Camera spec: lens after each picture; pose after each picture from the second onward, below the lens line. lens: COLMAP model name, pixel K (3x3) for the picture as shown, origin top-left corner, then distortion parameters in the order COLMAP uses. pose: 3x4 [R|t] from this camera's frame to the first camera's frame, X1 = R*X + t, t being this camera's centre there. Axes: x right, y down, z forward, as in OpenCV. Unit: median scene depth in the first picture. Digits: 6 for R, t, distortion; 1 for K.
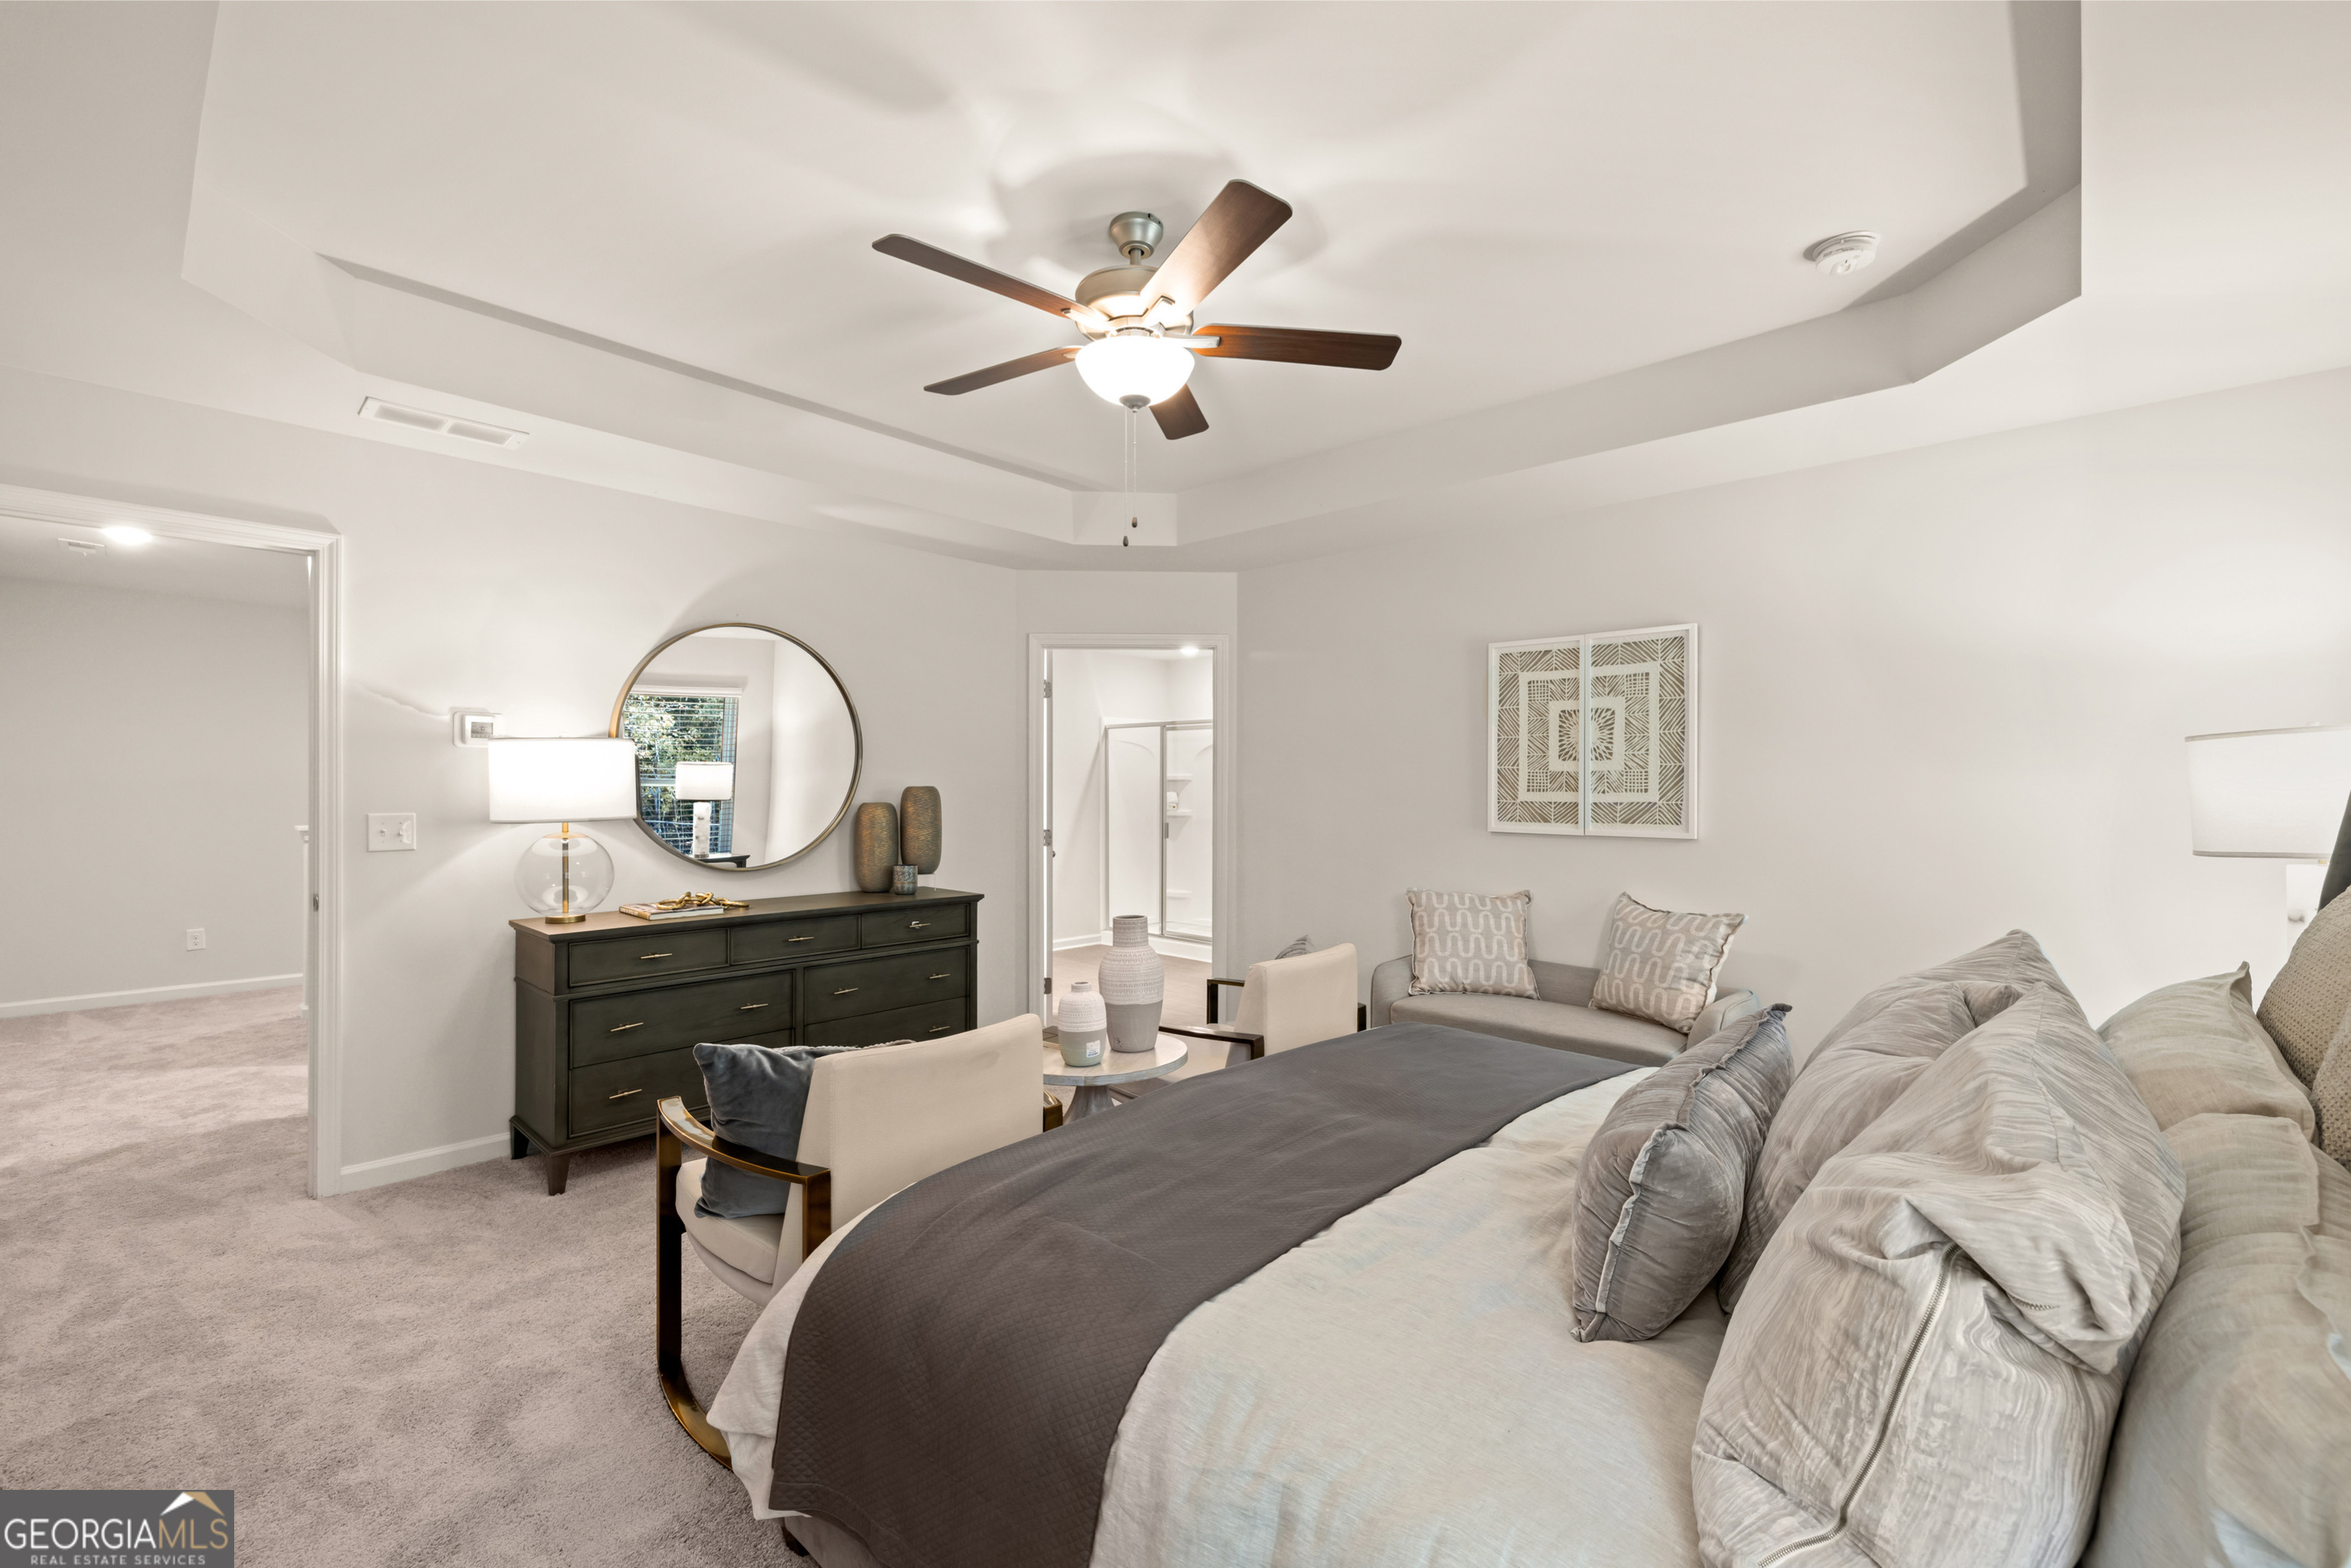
lens RADIAL K [[1013.1, 0, 1178.9], [0, 1013.1, 784.8], [0, 0, 1]] dist [0.002969, 0.000131]
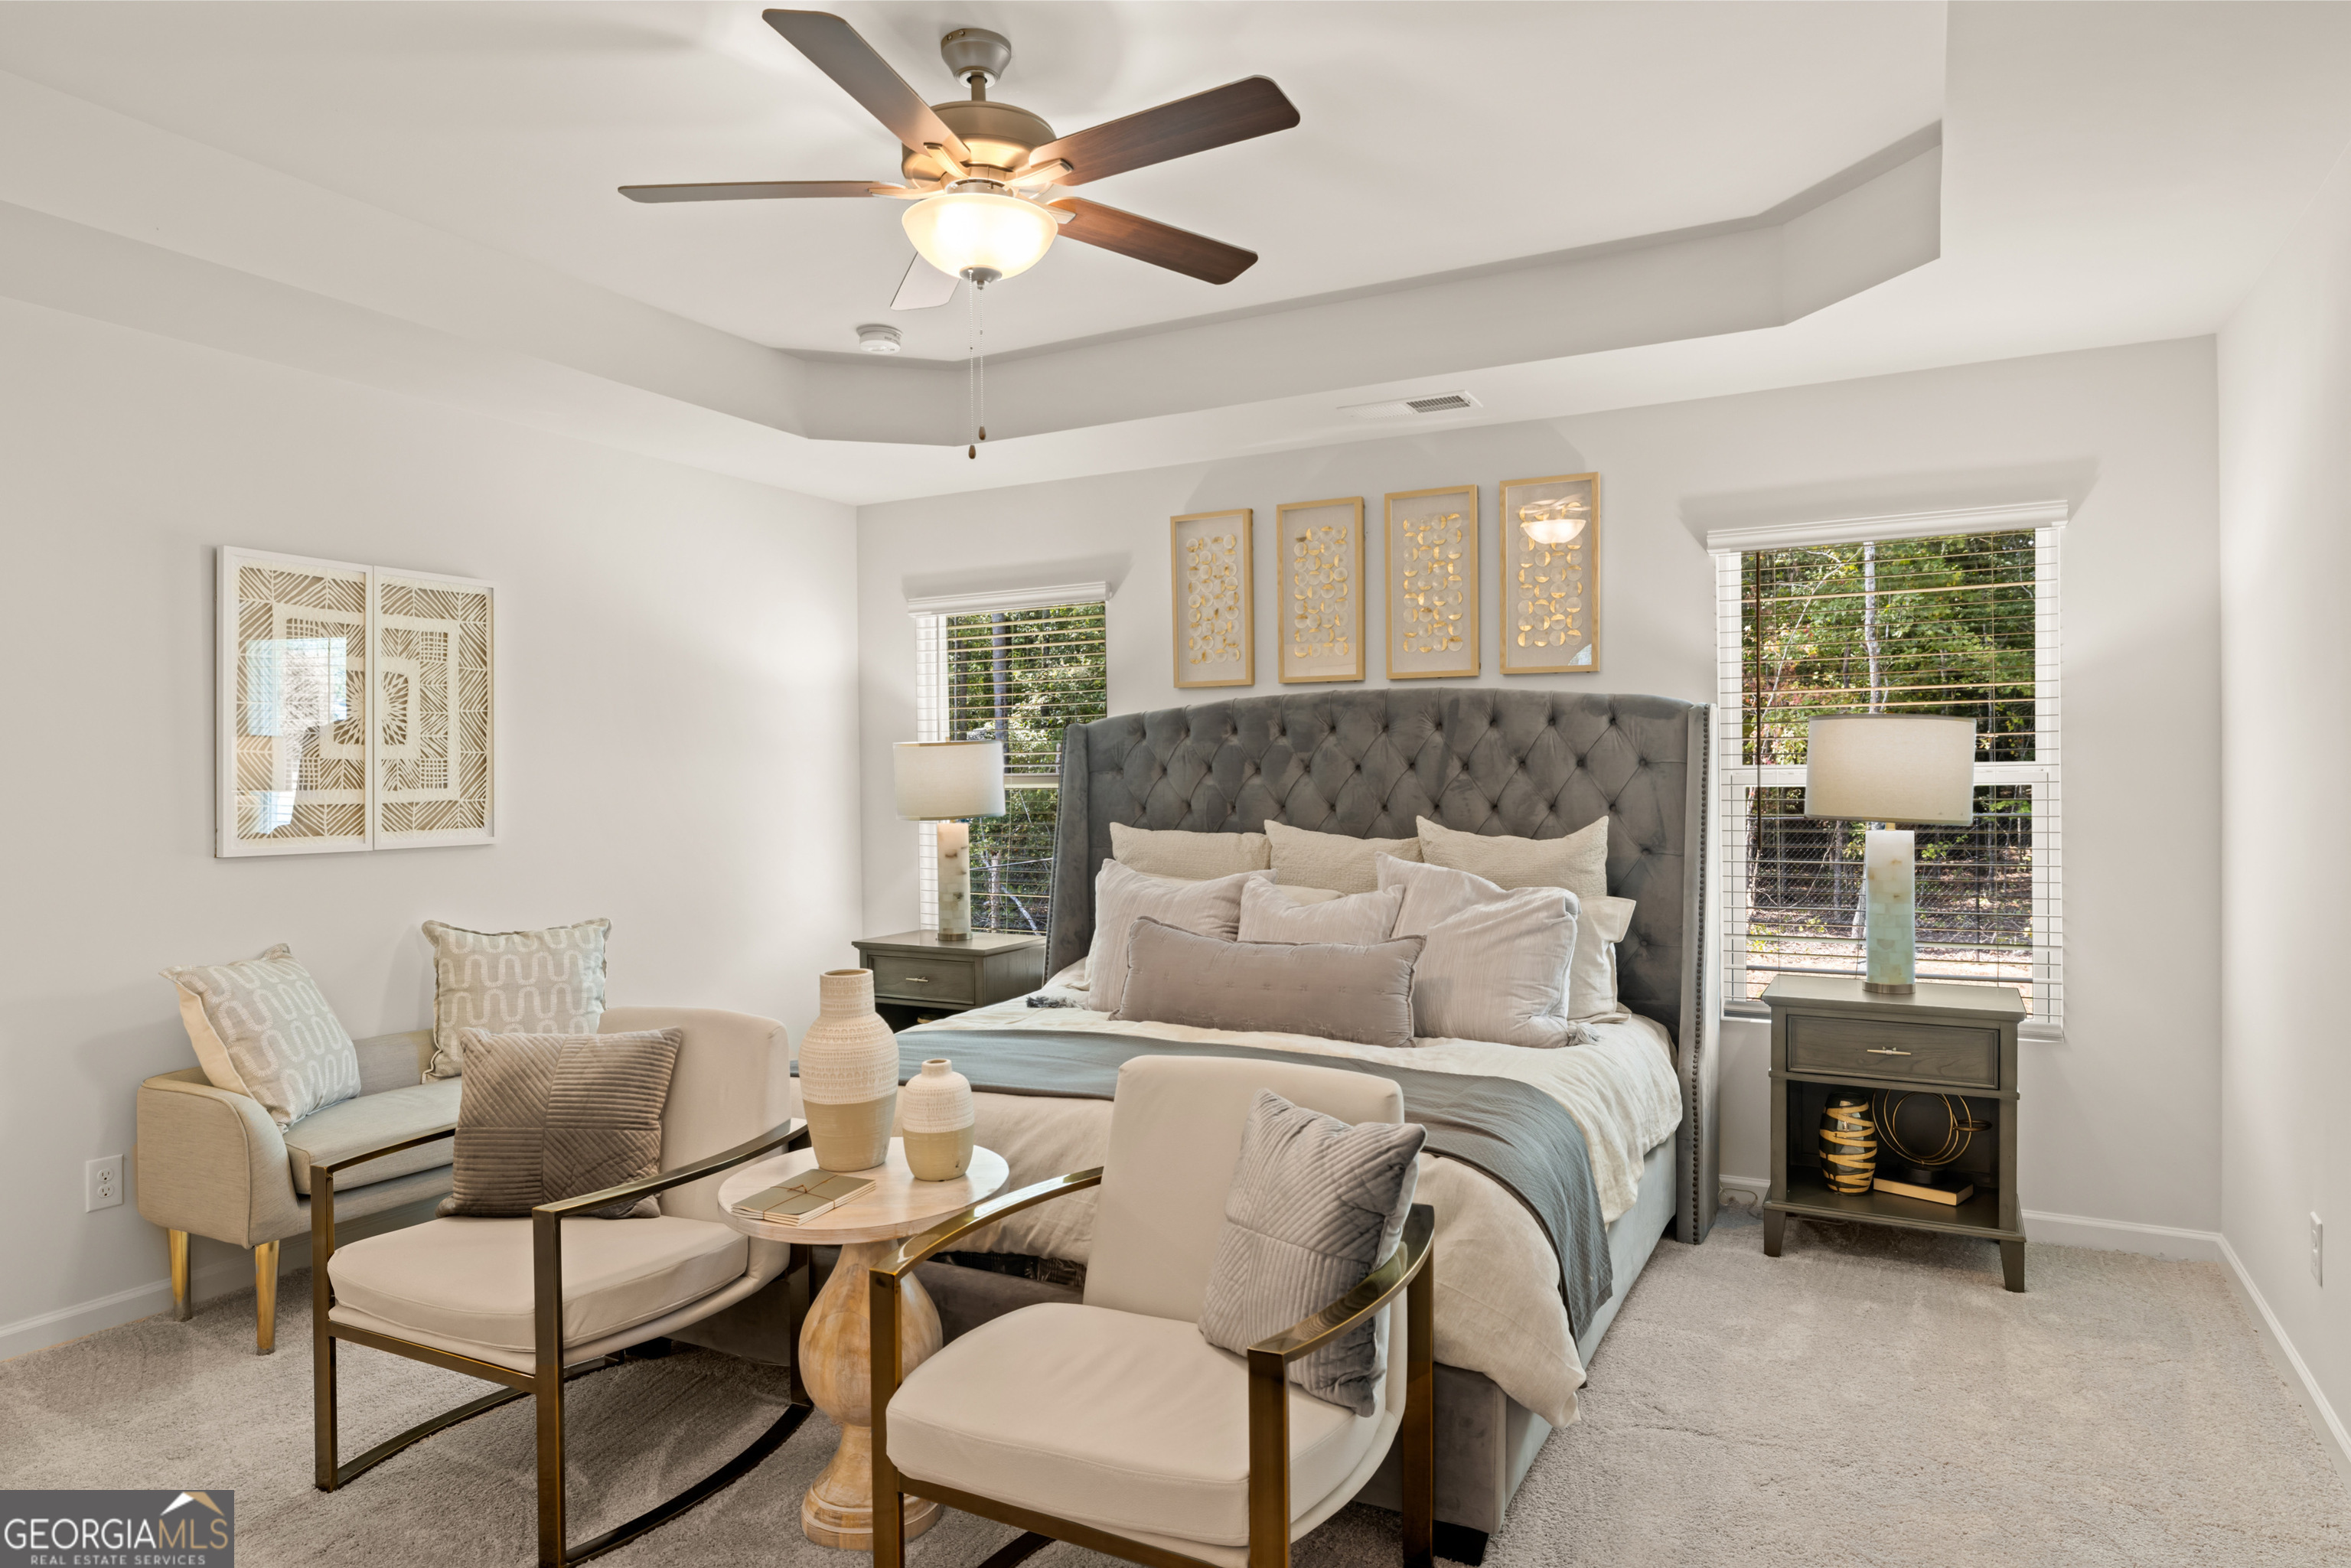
lens RADIAL K [[1418.6, 0, 1181.5], [0, 1418.6, 779.2], [0, 0, 1]] dist [0.042204, 0.000894]
pose [[-0.253576, 0.000269, 0.967315, -0.718163], [0.012736, 0.999914, 0.003061, 0.004481], [-0.967232, 0.013096, -0.253557, 0.716867]]
